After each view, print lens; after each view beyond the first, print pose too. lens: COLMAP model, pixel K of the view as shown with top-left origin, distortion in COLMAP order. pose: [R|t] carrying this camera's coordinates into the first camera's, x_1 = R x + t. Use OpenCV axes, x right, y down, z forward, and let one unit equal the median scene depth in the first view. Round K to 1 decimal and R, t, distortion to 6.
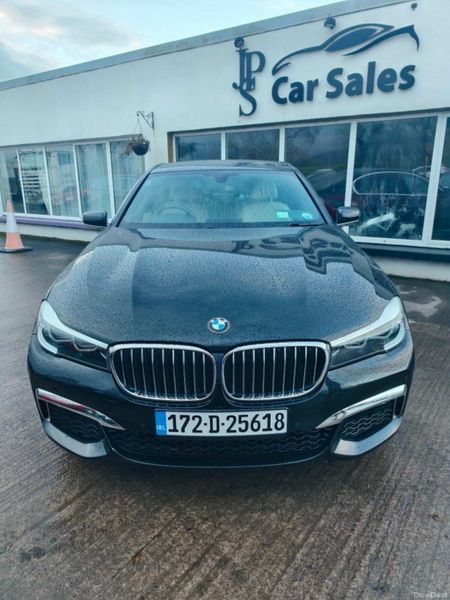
lens RADIAL K [[414.9, 0, 221.8], [0, 414.9, 301.0], [0, 0, 1]] dist [0.017192, -0.014329]
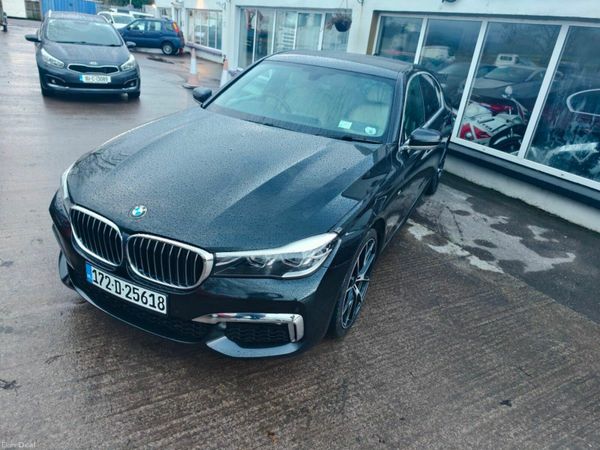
lens RADIAL K [[414.9, 0, 301.3], [0, 414.9, 224.3], [0, 0, 1]] dist [0.017192, -0.014329]
pose [[0.899259, 0.277400, -0.338203, 0.753159], [-0.235673, 0.958630, 0.159648, -0.189917], [0.368498, -0.063860, 0.927433, 0.052346]]
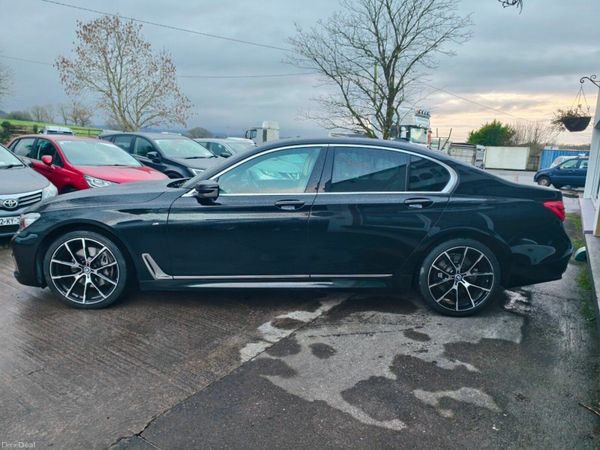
lens RADIAL K [[414.9, 0, 304.5], [0, 414.9, 225.1], [0, 0, 1]] dist [0.017192, -0.014329]
pose [[0.041244, 0.191119, -0.980700, 2.363829], [-0.317127, 0.933287, 0.168542, -0.660088], [0.947486, 0.304055, 0.099101, 2.062541]]
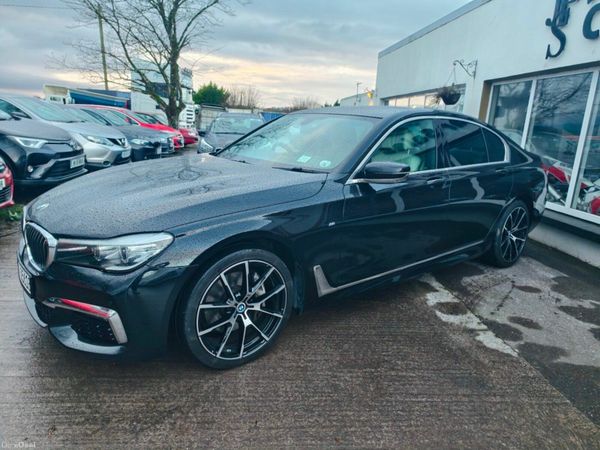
lens RADIAL K [[414.9, 0, 300.2], [0, 414.9, 223.9], [0, 0, 1]] dist [0.017192, -0.014329]
pose [[0.636263, 0.227125, -0.737281, 1.468282], [-0.276576, 0.959310, 0.056841, -0.192506], [0.720191, 0.167748, 0.673191, 0.620367]]
